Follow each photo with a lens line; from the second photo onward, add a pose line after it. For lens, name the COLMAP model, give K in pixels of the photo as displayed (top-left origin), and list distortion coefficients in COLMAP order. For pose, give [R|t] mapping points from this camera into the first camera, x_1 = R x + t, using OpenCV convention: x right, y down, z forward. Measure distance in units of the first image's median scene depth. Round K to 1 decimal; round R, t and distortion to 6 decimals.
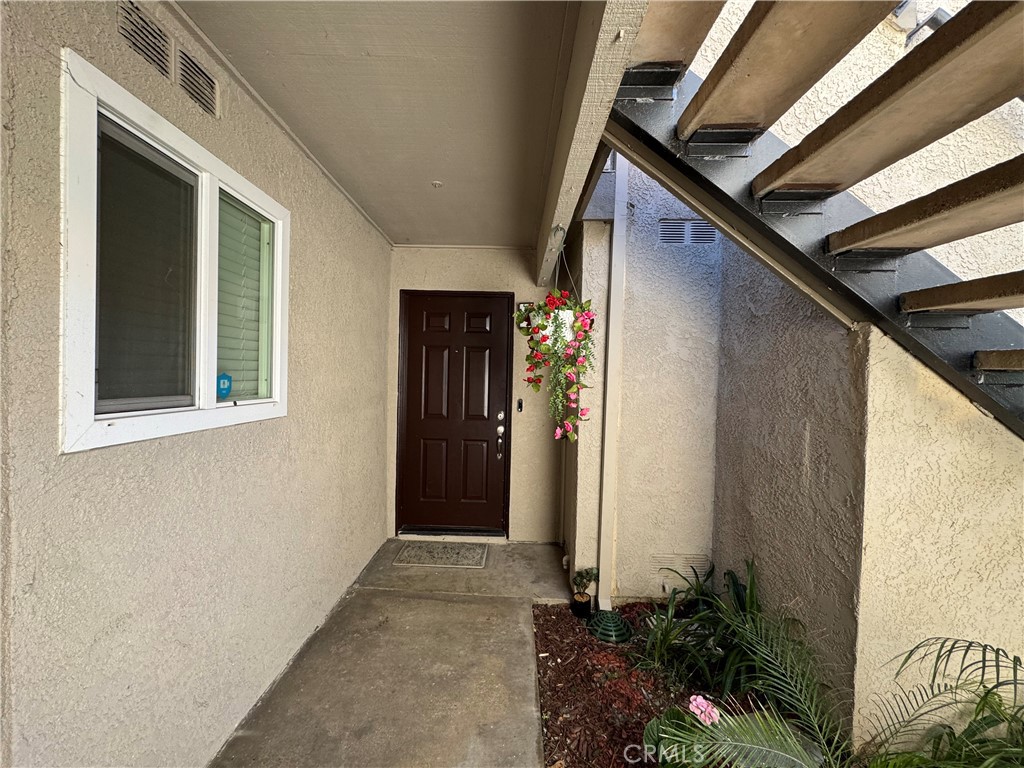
lens RADIAL K [[410.2, 0, 509.2], [0, 410.2, 383.1], [0, 0, 1]] dist [-0.003791, 0.000412]
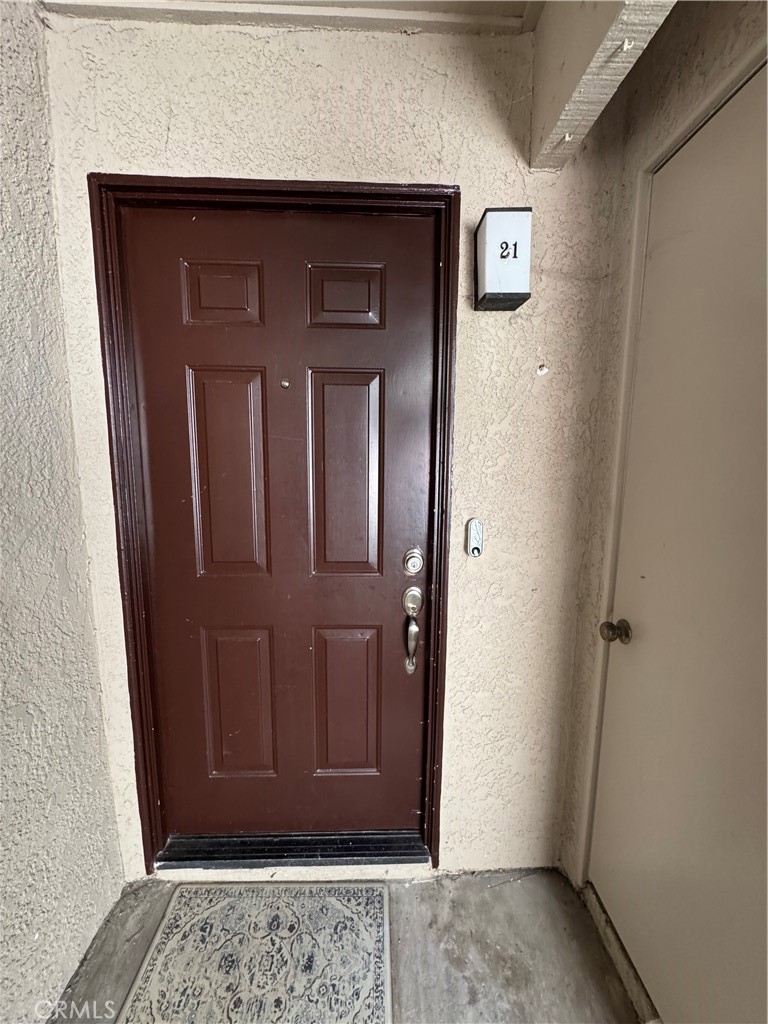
lens RADIAL K [[410.2, 0, 391.1], [0, 410.2, 509.6], [0, 0, 1]] dist [-0.003791, 0.000412]
pose [[0.997867, -0.020278, 0.062055, -0.064509], [0.012361, 0.992029, 0.125401, -0.015426], [-0.064104, -0.124366, 0.990163, 0.652494]]
